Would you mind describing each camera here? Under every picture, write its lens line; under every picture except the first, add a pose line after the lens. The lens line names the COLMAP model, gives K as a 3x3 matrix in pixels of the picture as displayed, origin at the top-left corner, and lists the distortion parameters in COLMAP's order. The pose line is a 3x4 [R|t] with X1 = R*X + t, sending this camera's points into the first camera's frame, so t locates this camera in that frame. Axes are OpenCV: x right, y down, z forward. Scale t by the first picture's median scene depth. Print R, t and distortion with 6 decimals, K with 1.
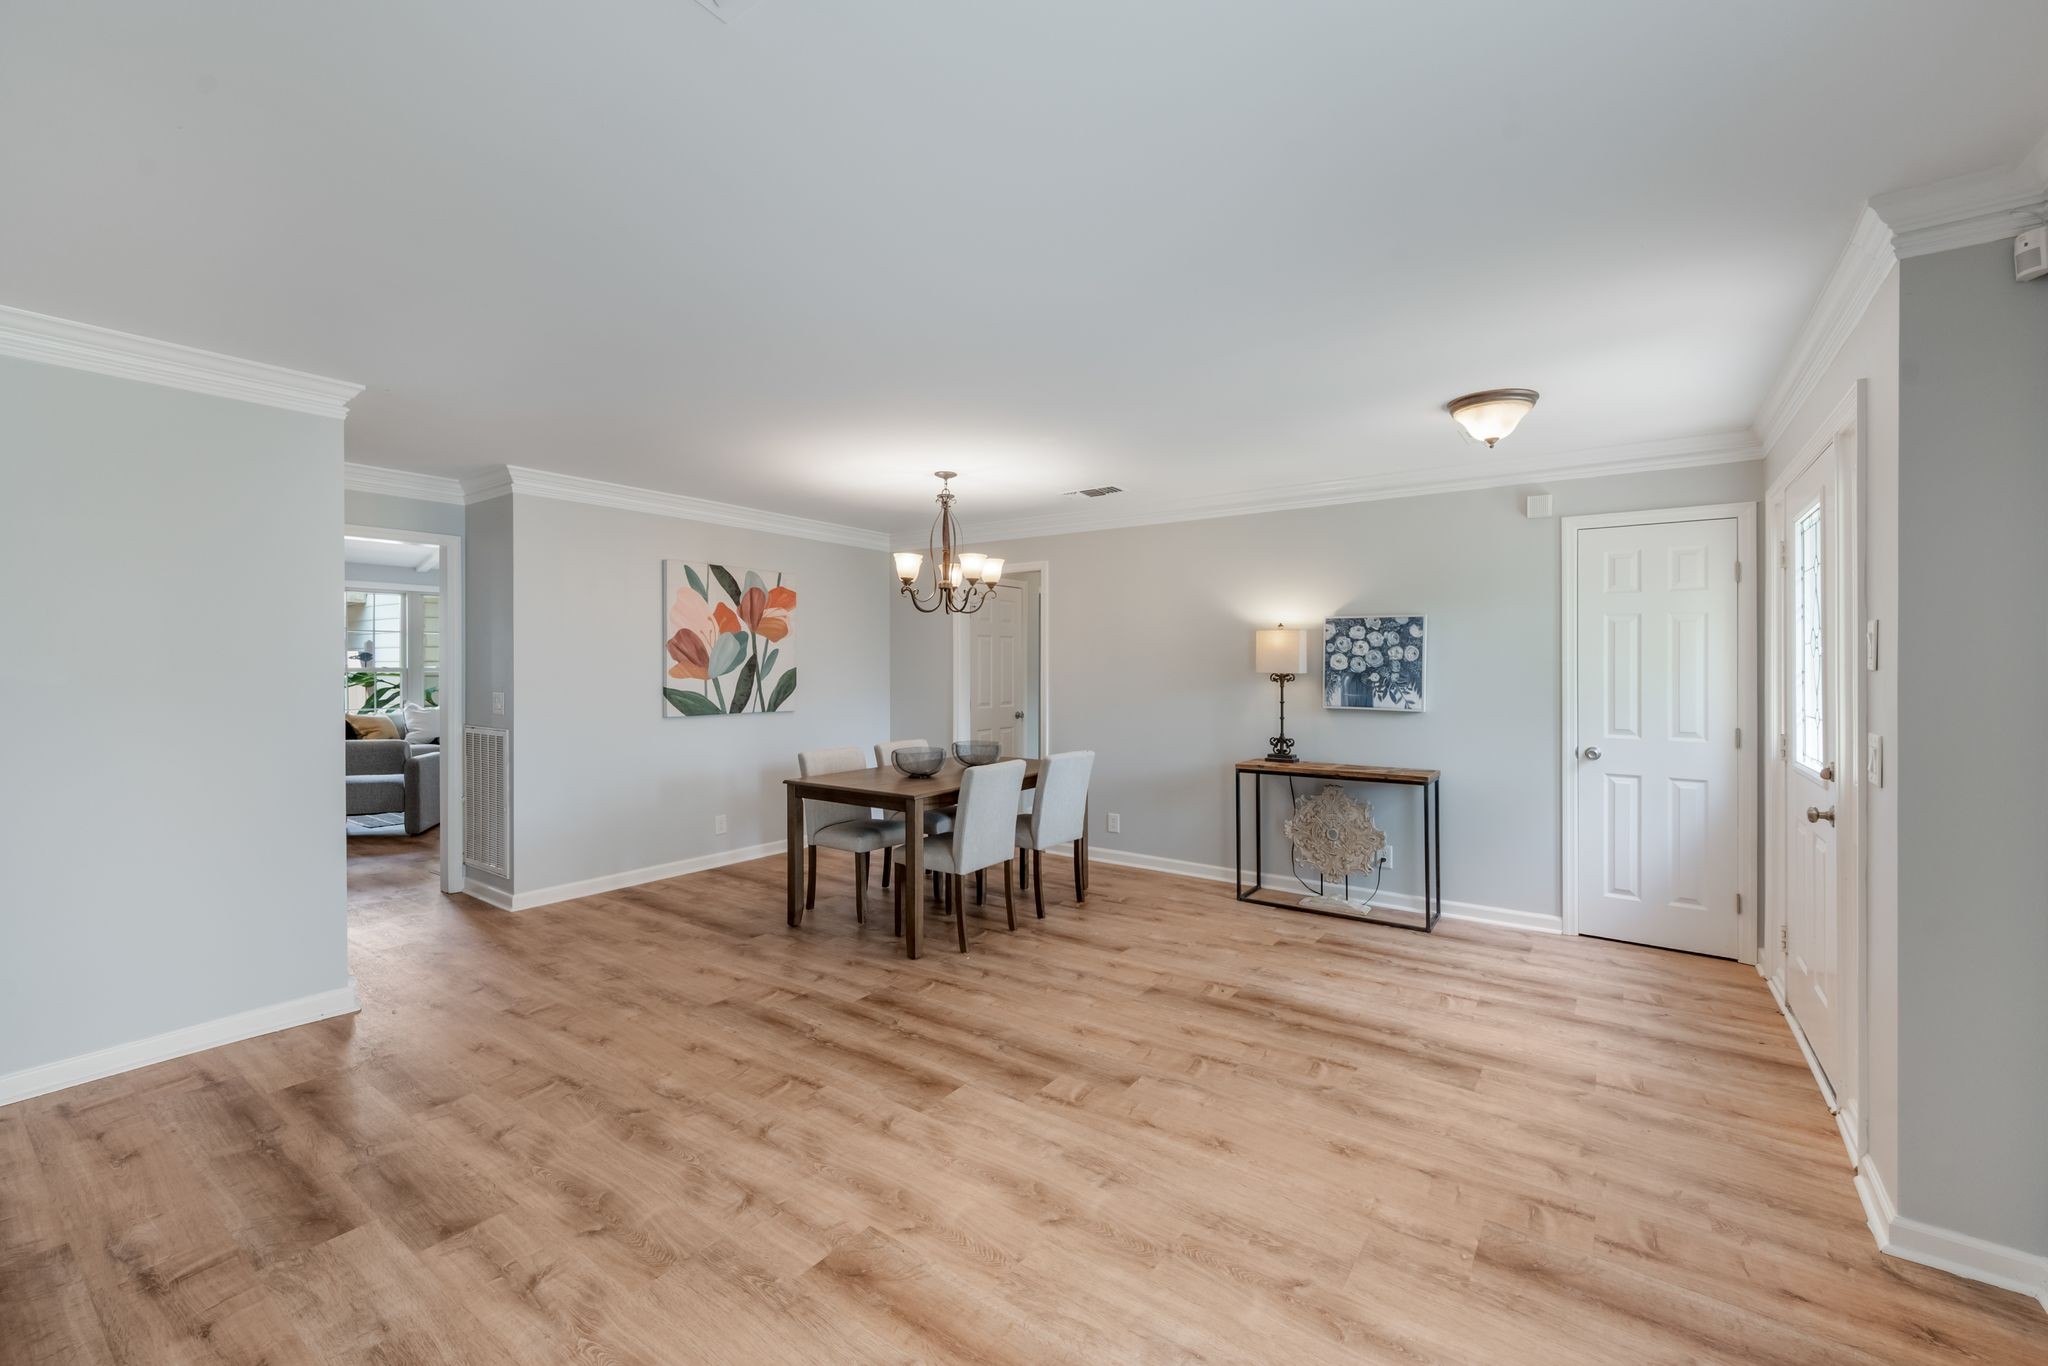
lens RADIAL K [[831.1, 0, 1049.9], [0, 831.1, 661.7], [0, 0, 1]] dist [0.003175, 0.000235]
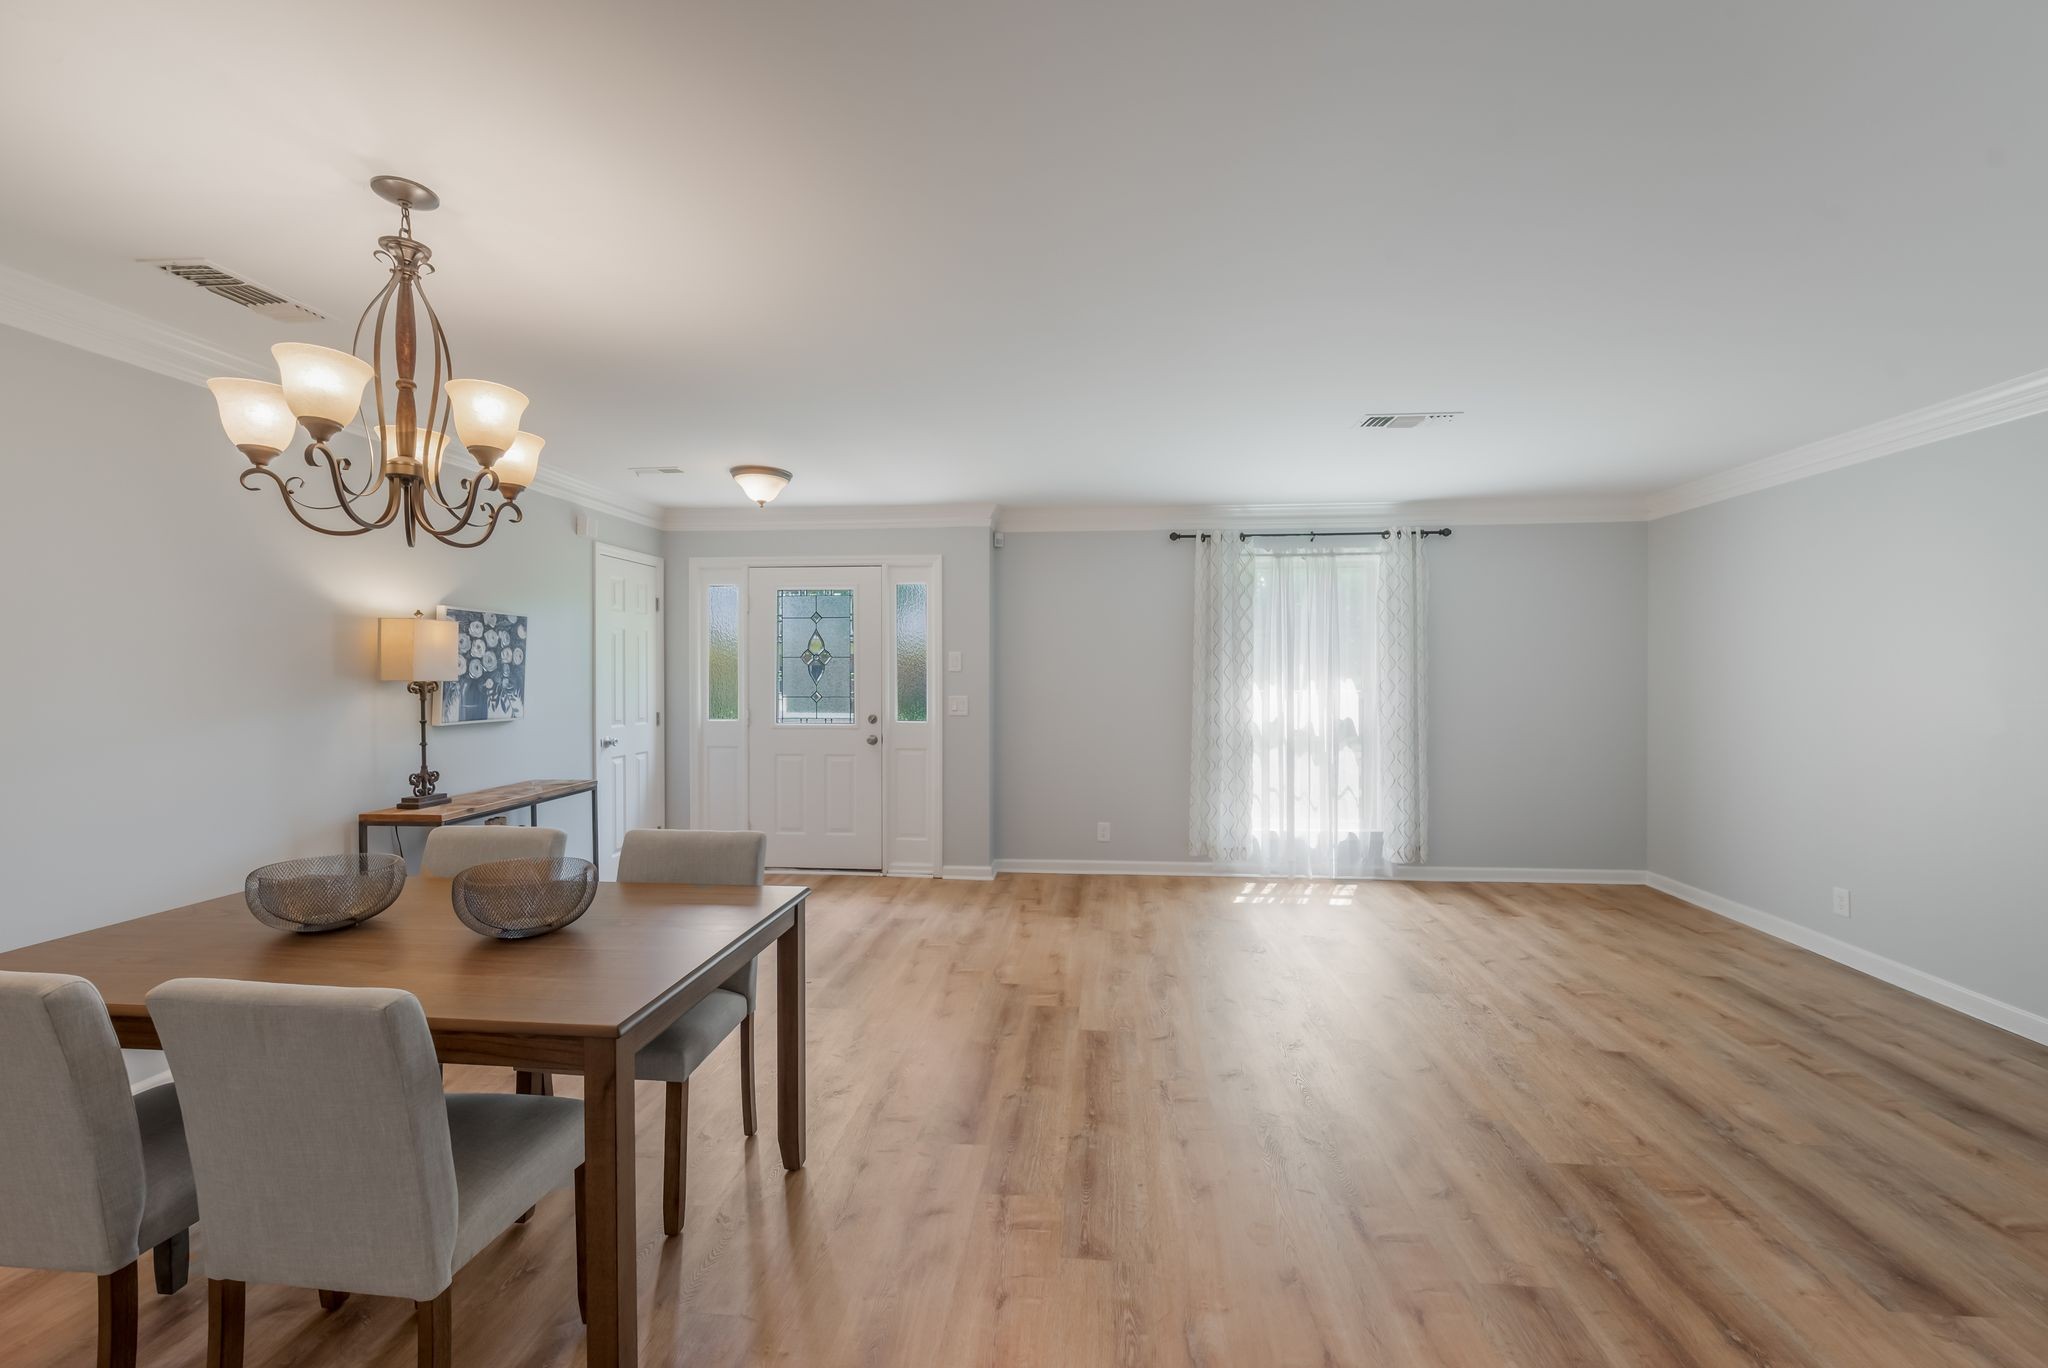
lens RADIAL K [[846.9, 0, 1036.0], [0, 846.9, 672.2], [0, 0, 1]] dist [-0.002148, -0.000120]
pose [[-0.494361, -0.003634, 0.869249, -0.638700], [-0.005601, 0.999984, 0.000995, 0.003084], [-0.869239, -0.004377, -0.494374, 0.953695]]
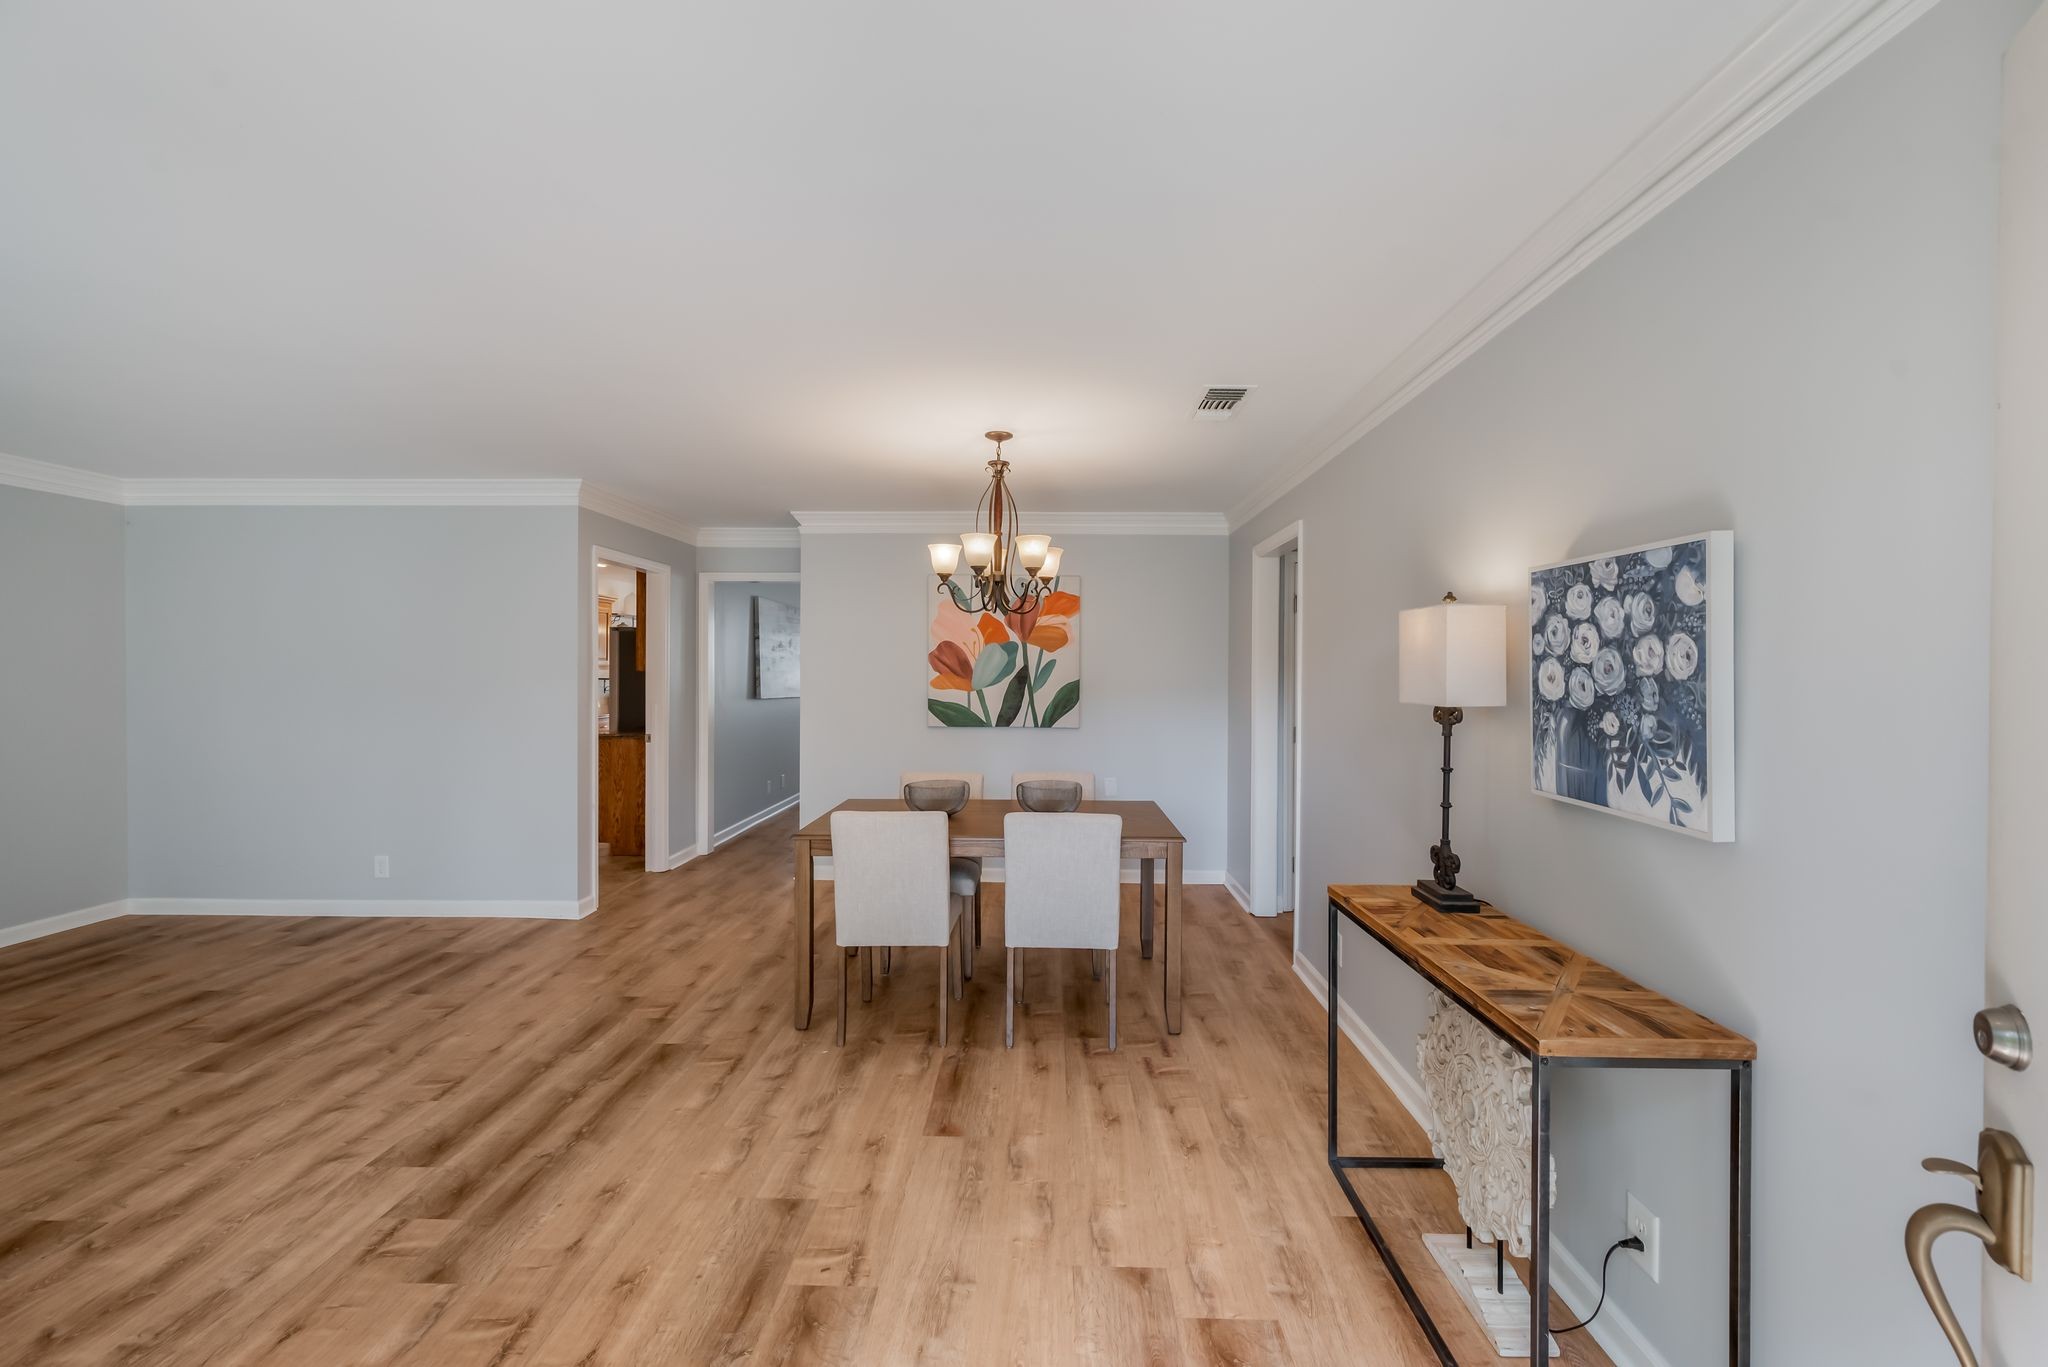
lens RADIAL K [[846.9, 0, 1036.0], [0, 846.9, 671.7], [0, 0, 1]] dist [-0.002148, -0.000120]
pose [[0.555178, 0.001454, -0.831730, 0.563326], [0.000235, 0.999998, 0.001906, -0.004621], [0.831731, -0.001253, 0.555177, 0.598349]]
